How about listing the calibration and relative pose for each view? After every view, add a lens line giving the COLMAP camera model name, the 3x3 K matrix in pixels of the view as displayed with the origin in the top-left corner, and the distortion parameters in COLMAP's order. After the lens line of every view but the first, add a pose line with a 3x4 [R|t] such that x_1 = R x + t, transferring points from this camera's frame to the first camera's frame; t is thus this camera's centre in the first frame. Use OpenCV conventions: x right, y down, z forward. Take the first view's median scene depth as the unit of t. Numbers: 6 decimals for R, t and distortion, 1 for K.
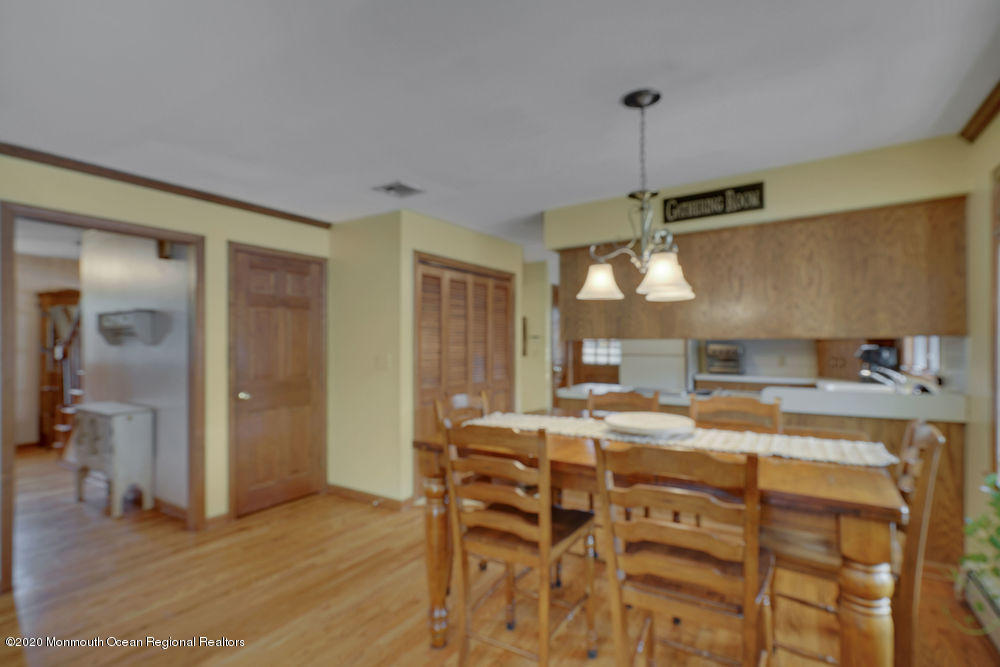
lens RADIAL K [[480.2, 0, 500.0], [0, 480.2, 333.5], [0, 0, 1]] dist [-0.007974, -0.000175]
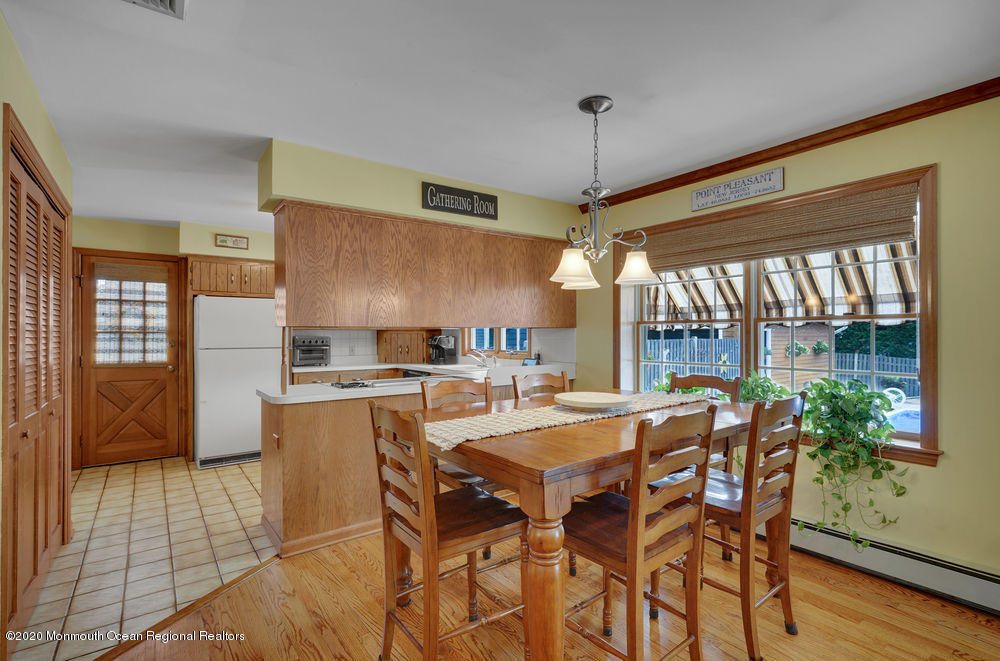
lens RADIAL K [[474.8, 0, 500.0], [0, 474.8, 330.5], [0, 0, 1]] dist [0.002696, 0.000085]
pose [[0.346230, 0.009438, 0.938102, -0.542520], [-0.014193, 0.999888, -0.004821, 0.023394], [-0.938042, -0.011645, 0.346325, 0.558517]]
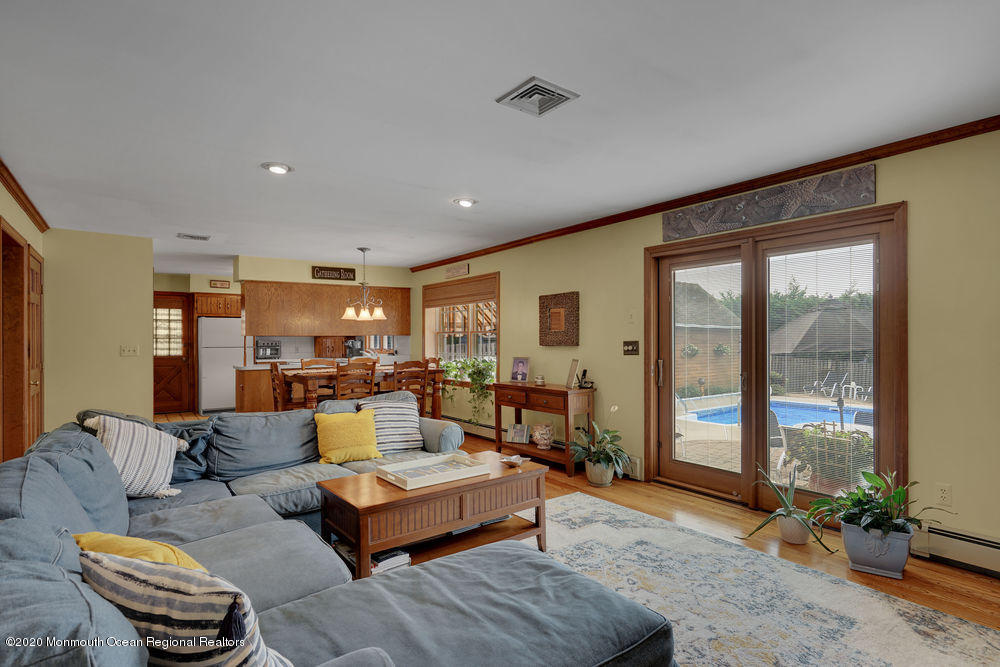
lens RADIAL K [[508.1, 0, 501.9], [0, 508.1, 337.1], [0, 0, 1]] dist [-0.000572, 0.000507]
pose [[0.345680, 0.005341, 0.938337, -1.504512], [-0.012985, 0.999915, -0.000908, 0.011378], [-0.938262, -0.011870, 0.345720, -0.535490]]
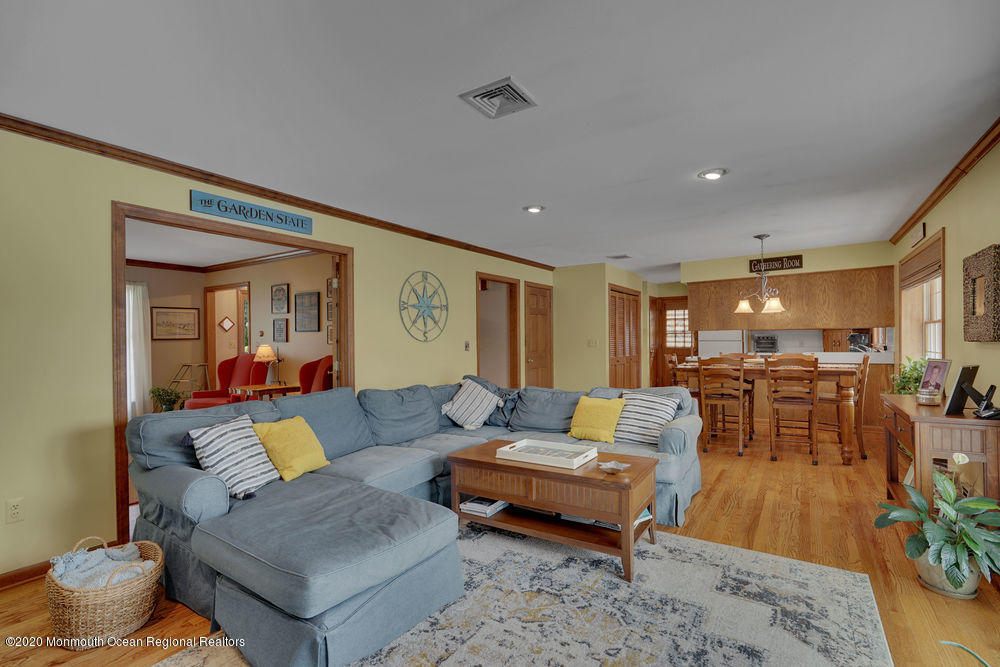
lens RADIAL K [[462.0, 0, 499.3], [0, 462.0, 337.2], [0, 0, 1]] dist [-0.001488, 0.000286]
pose [[0.999940, -0.008044, -0.007471, -0.760726], [0.008162, 0.999840, 0.015887, 0.005299], [0.007342, -0.015947, 0.999846, -1.037721]]
